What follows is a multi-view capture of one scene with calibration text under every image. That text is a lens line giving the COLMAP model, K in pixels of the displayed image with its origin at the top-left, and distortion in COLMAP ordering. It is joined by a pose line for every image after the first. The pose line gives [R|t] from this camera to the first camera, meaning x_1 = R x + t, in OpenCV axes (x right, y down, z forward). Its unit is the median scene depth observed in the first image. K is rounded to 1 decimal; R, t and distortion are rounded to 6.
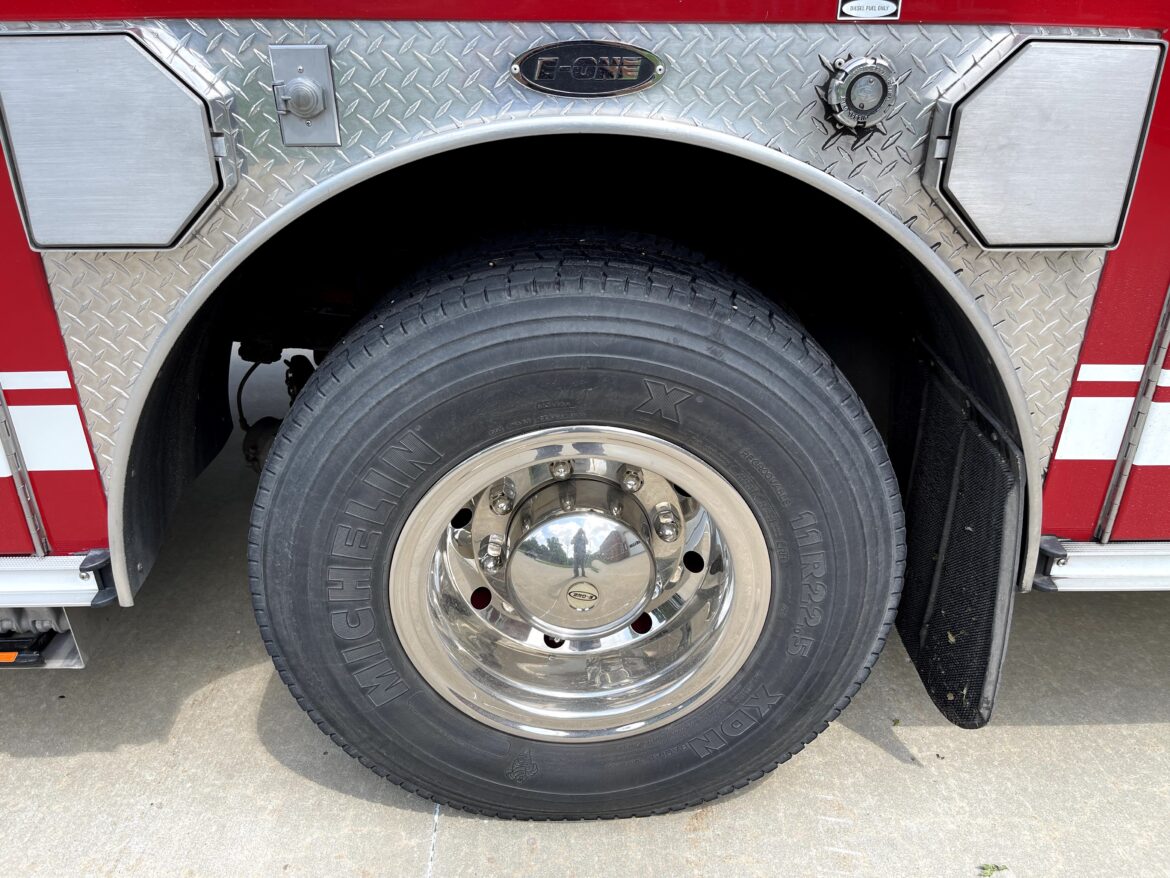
lens RADIAL K [[905.6, 0, 585.5], [0, 905.6, 439.8], [0, 0, 1]] dist [0.056656, -0.072459]
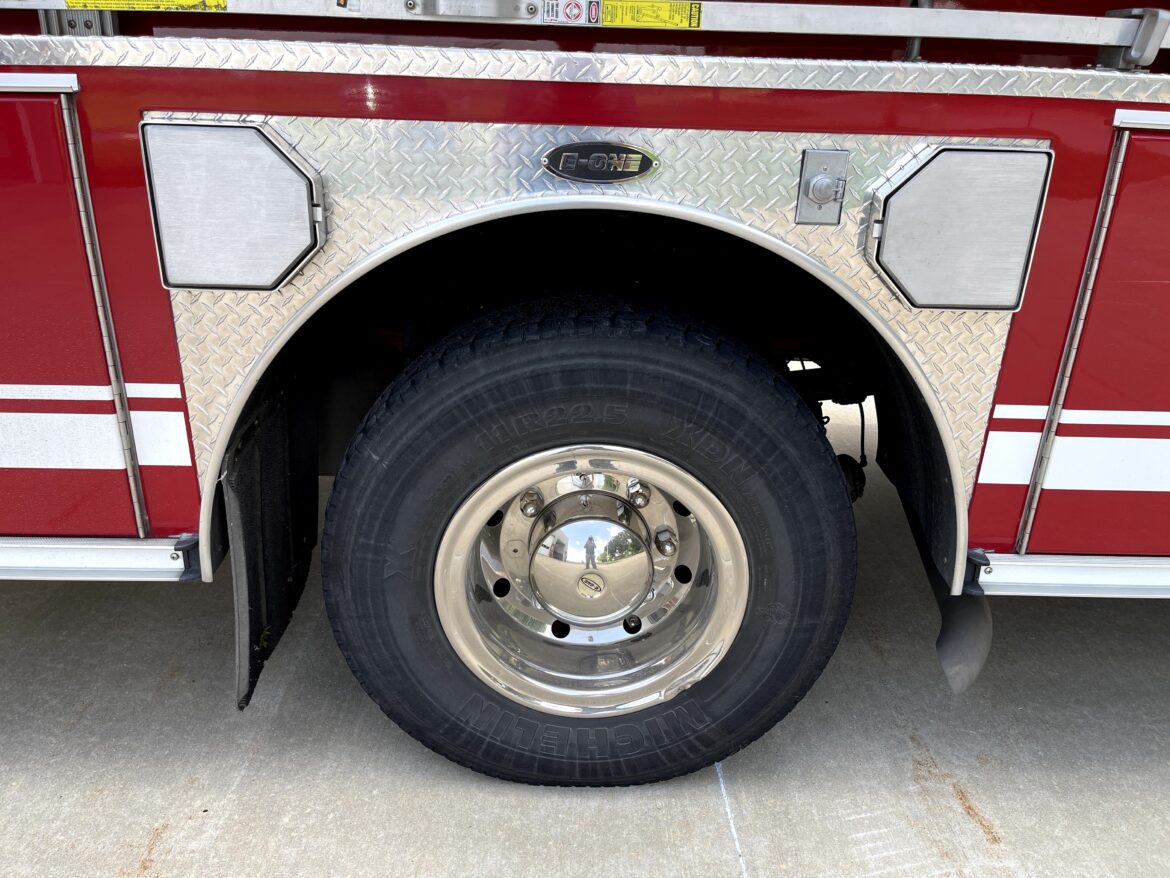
lens RADIAL K [[905.6, 0, 587.5], [0, 905.6, 428.7], [0, 0, 1]] dist [0.056656, -0.072459]
pose [[0.999467, 0.029489, -0.014029, 0.011318], [-0.030673, 0.995161, -0.093352, 0.081580], [0.011208, 0.093733, 0.995534, -0.224418]]
